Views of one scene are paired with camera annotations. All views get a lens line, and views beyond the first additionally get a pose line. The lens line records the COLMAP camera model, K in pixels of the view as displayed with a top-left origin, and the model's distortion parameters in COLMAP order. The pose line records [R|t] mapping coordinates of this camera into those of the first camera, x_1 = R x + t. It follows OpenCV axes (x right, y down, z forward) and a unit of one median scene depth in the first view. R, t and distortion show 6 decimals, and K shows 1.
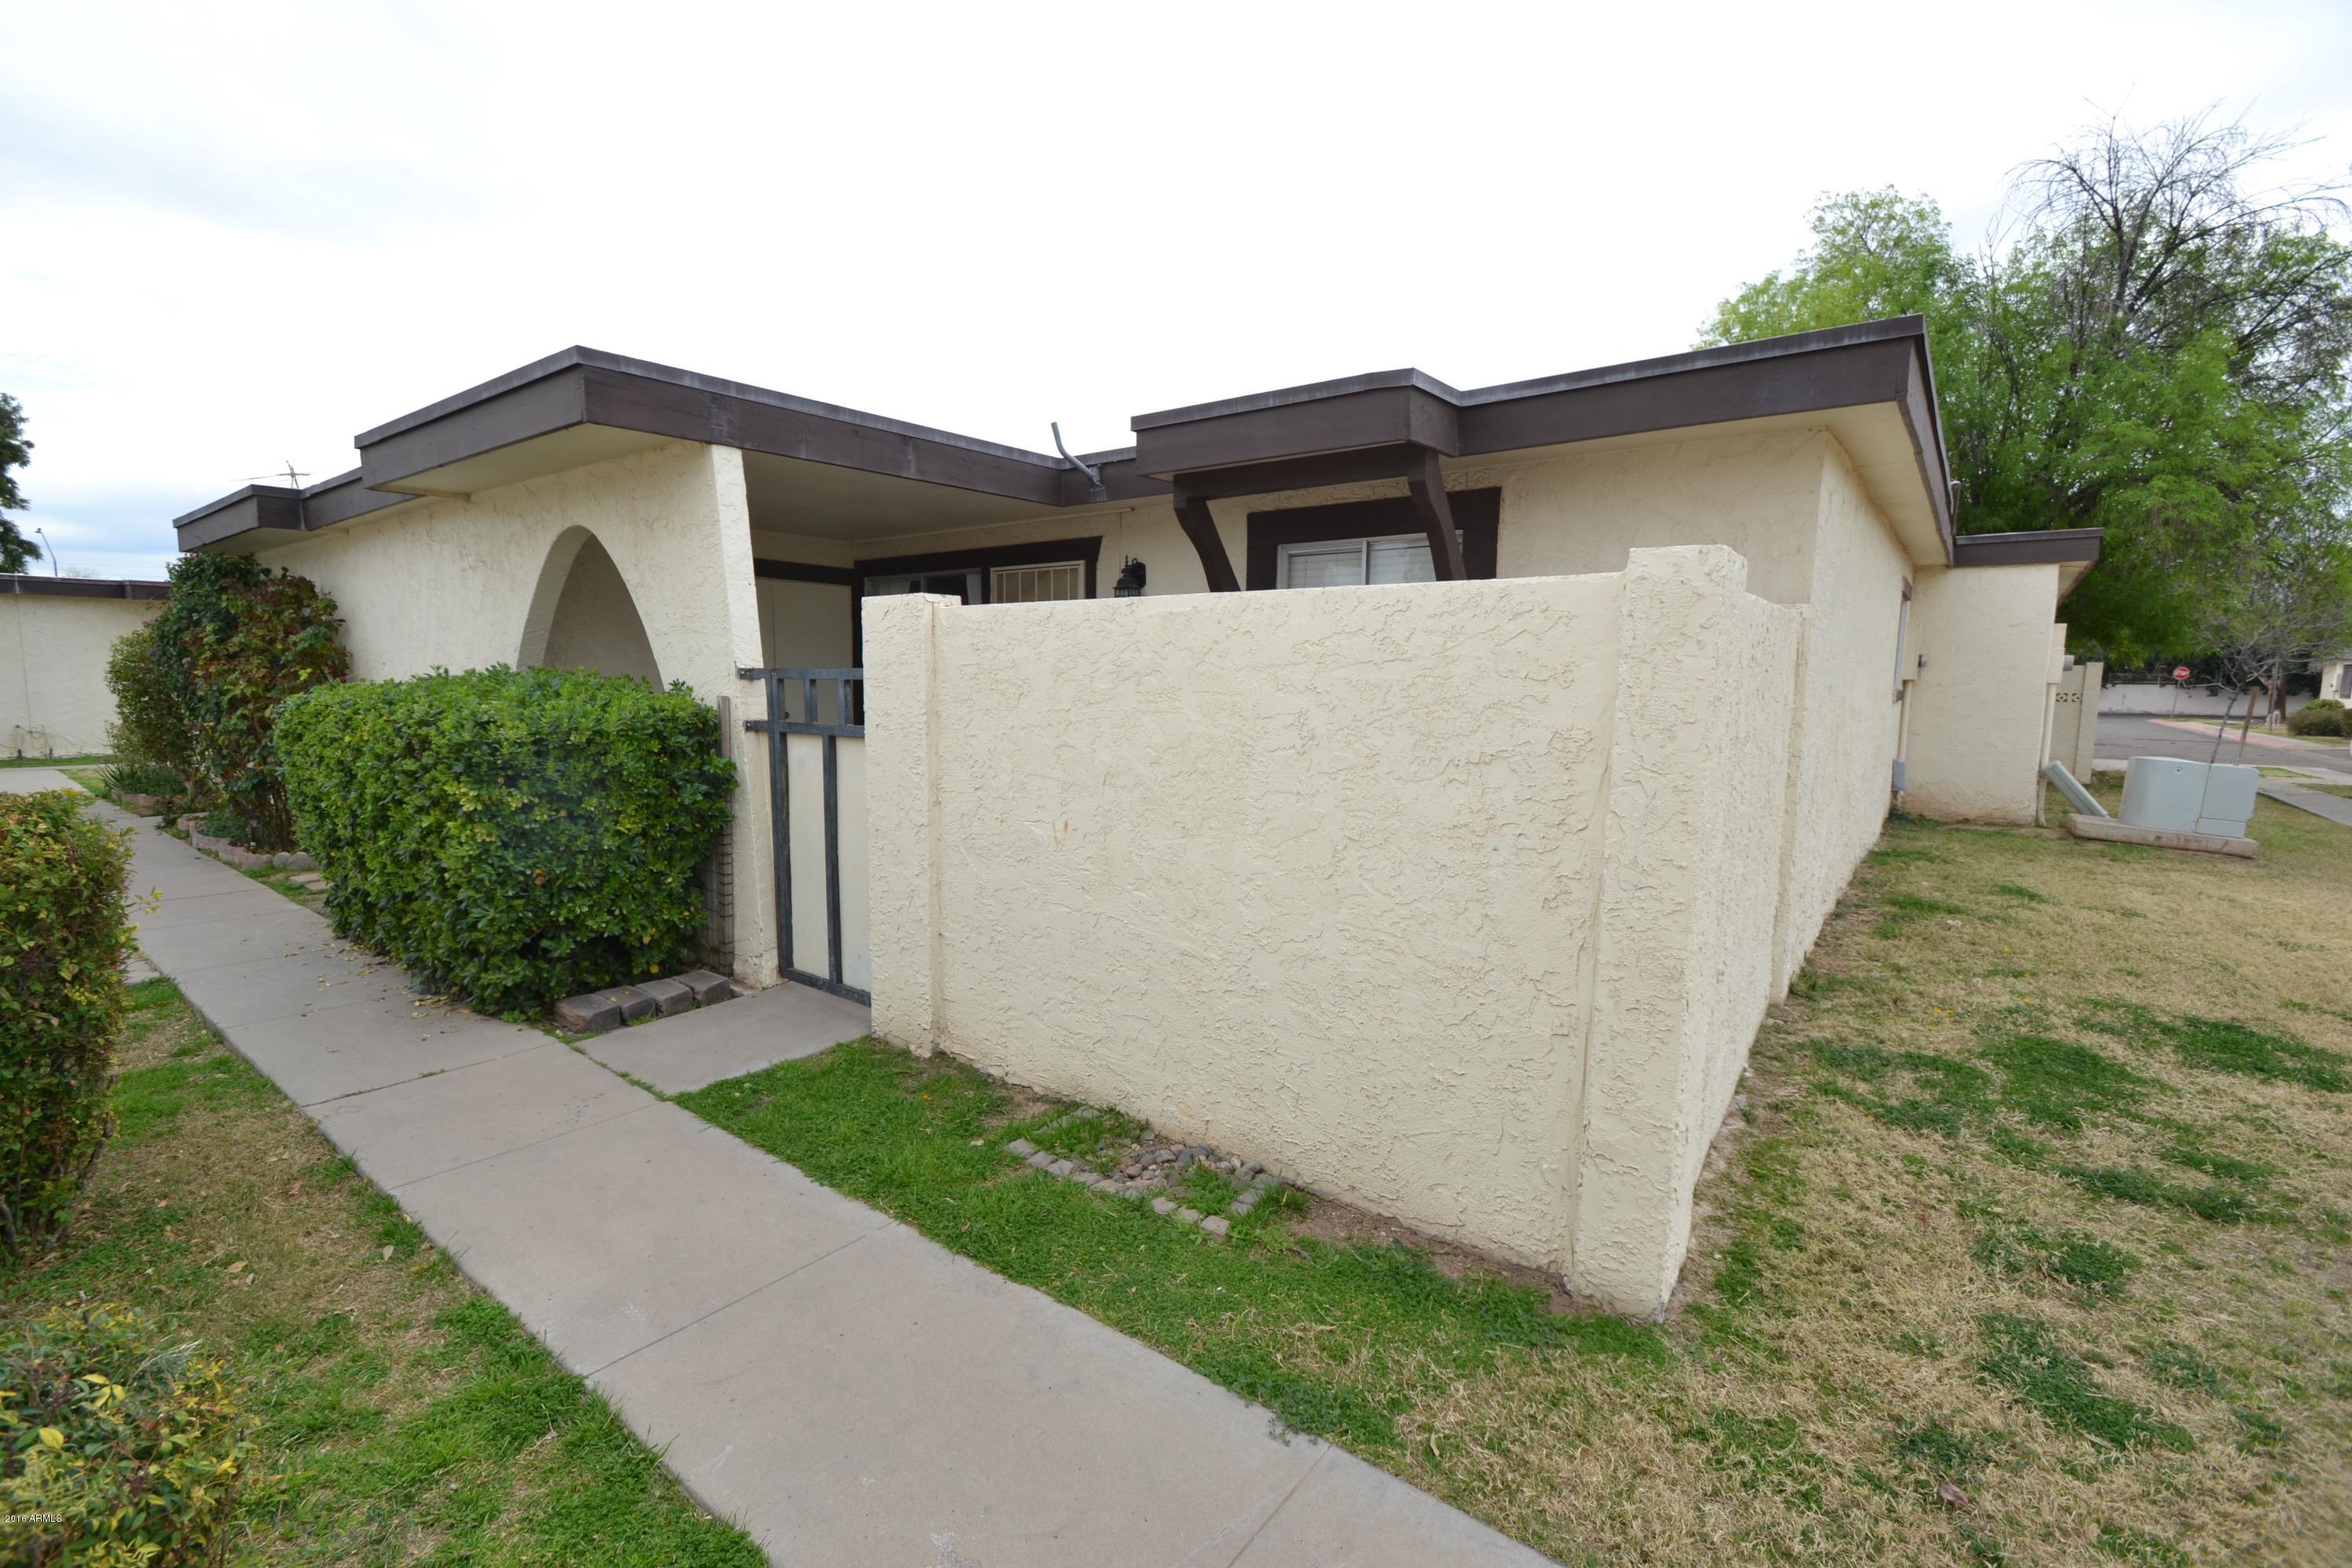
lens RADIAL K [[1043.7, 0, 1138.5], [0, 1043.7, 798.3], [0, 0, 1]] dist [0.011628, -0.013134]
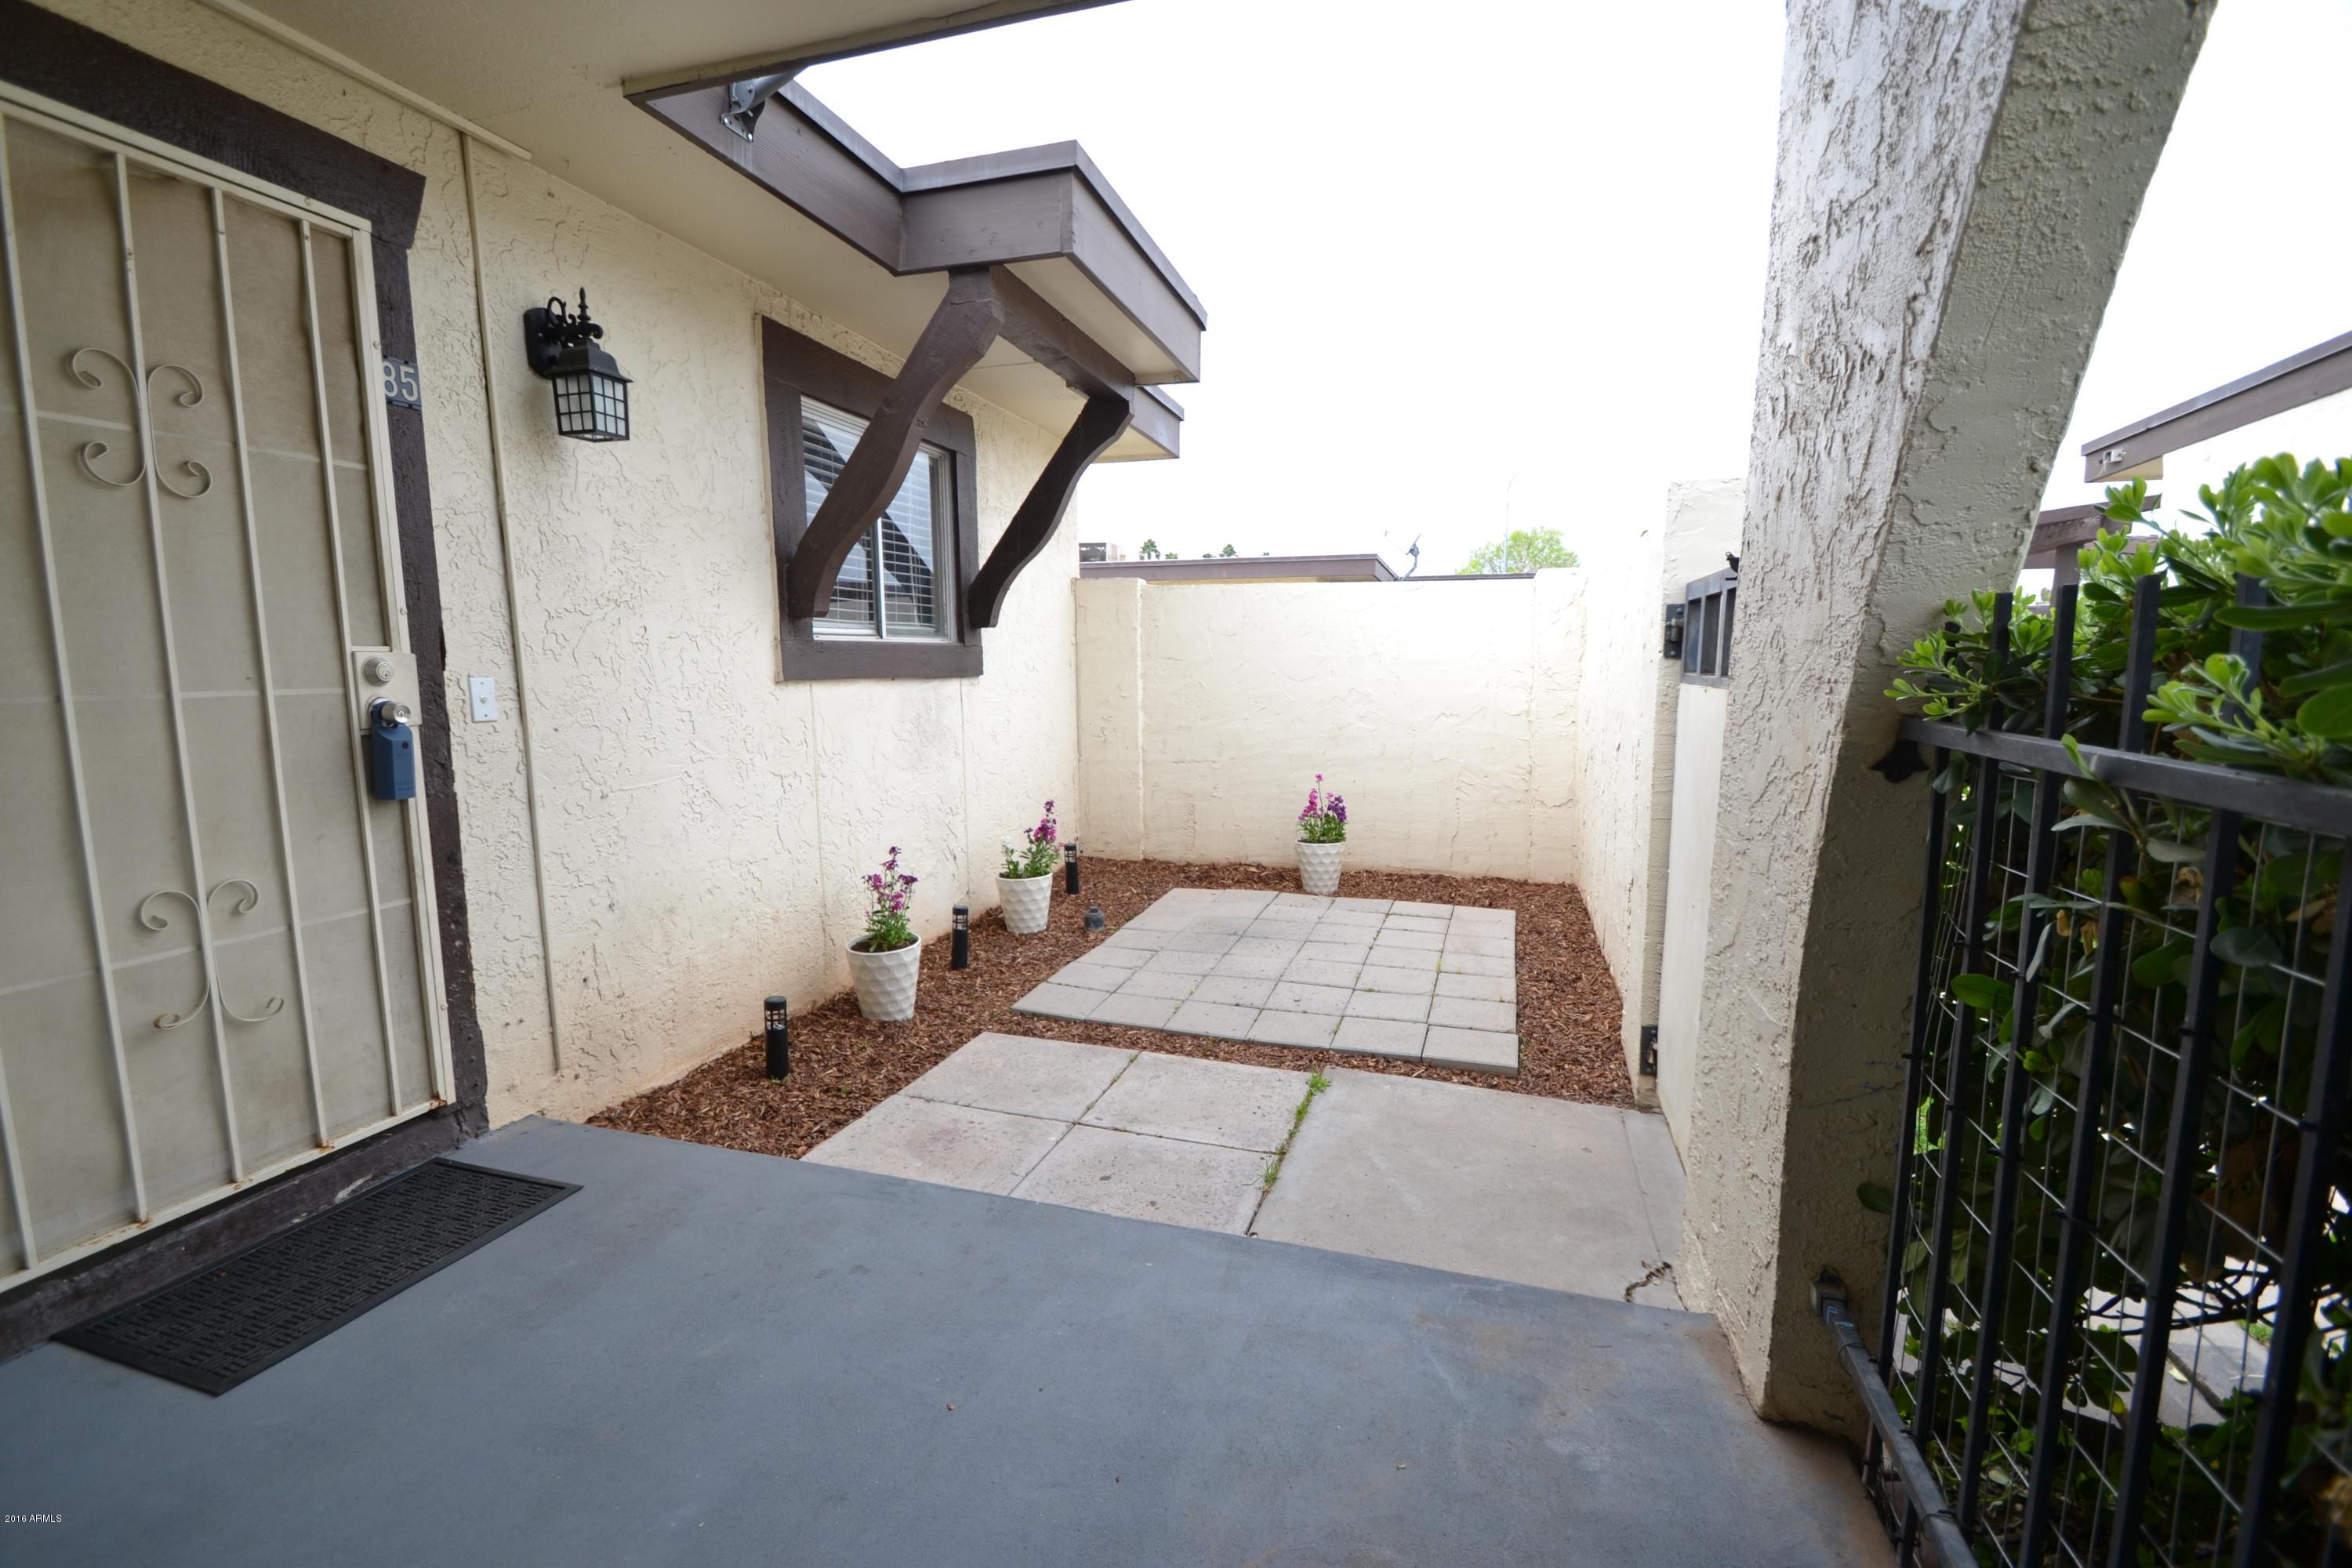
lens RADIAL K [[1043.7, 0, 1138.5], [0, 1043.7, 798.3], [0, 0, 1]] dist [0.011628, -0.013134]
pose [[-0.357808, -0.127101, 0.925105, -0.759030], [0.115586, 0.977046, 0.178943, -0.153522], [-0.926614, 0.170957, -0.334903, 1.583640]]
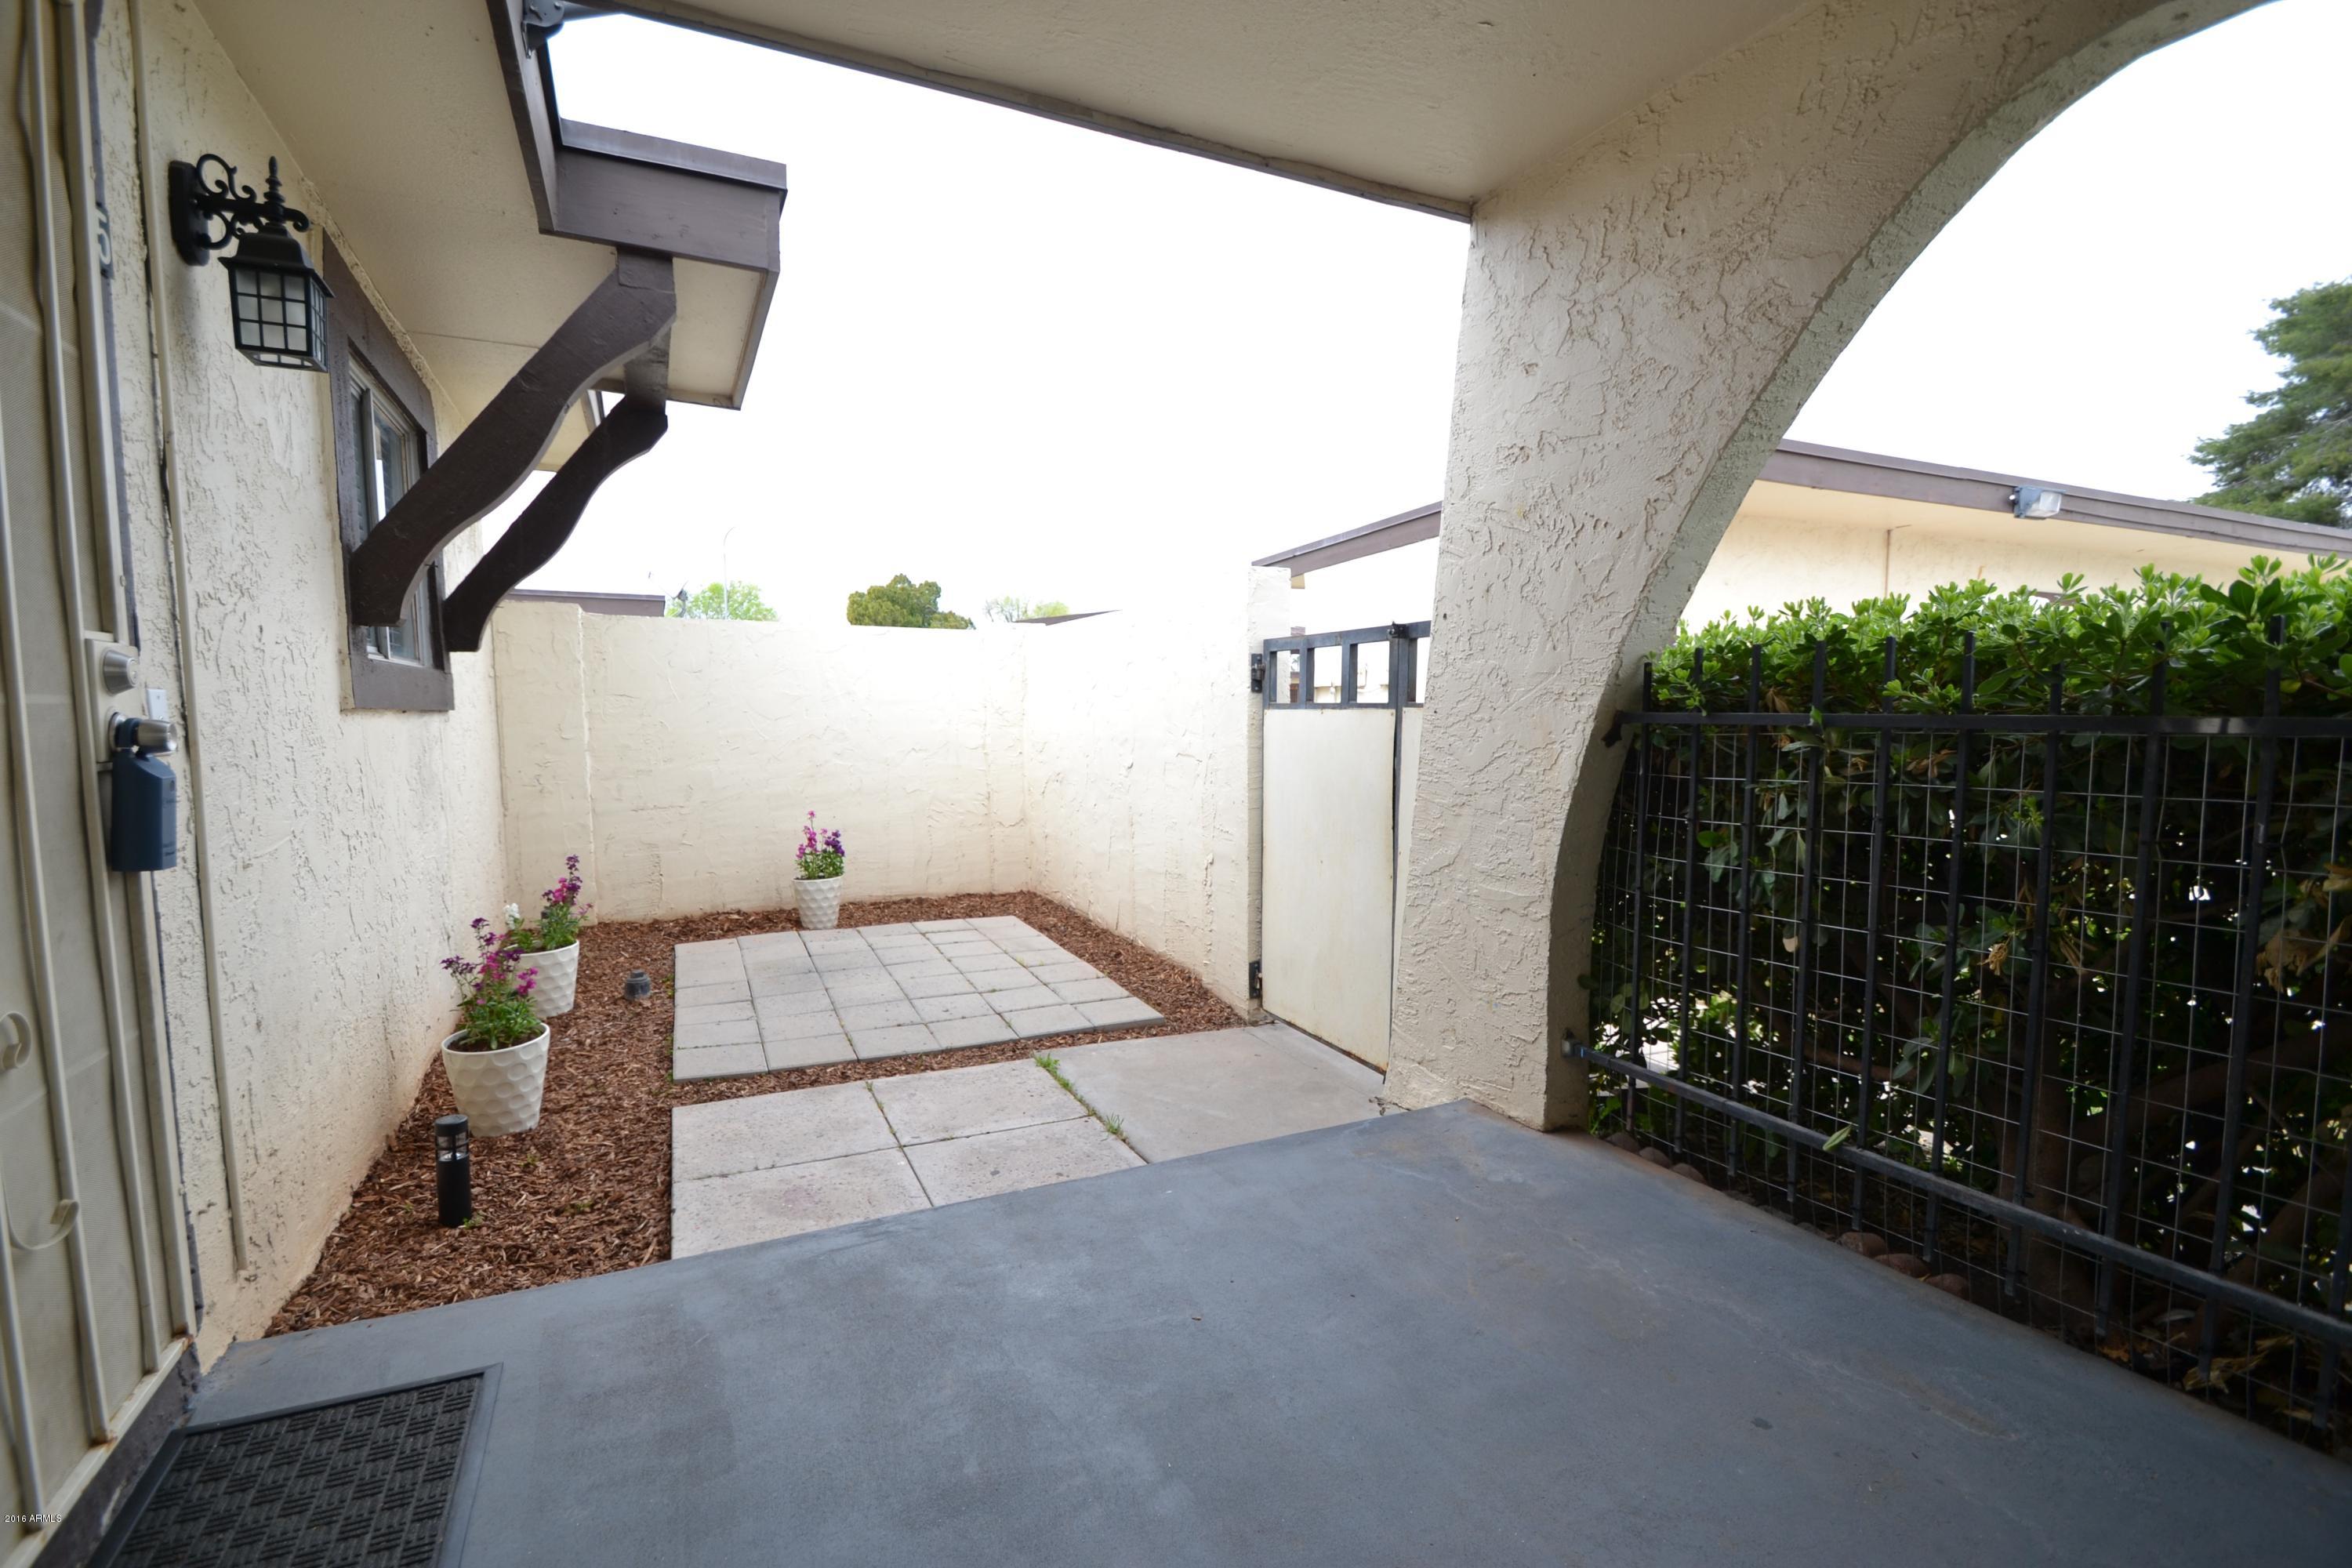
lens RADIAL K [[1043.7, 0, 1138.5], [0, 1043.7, 798.3], [0, 0, 1]] dist [0.011628, -0.013134]
pose [[-0.897354, -0.042795, 0.439231, -0.566146], [0.048342, 0.979765, 0.194224, -0.175766], [-0.438655, 0.195522, -0.877128, 1.917031]]
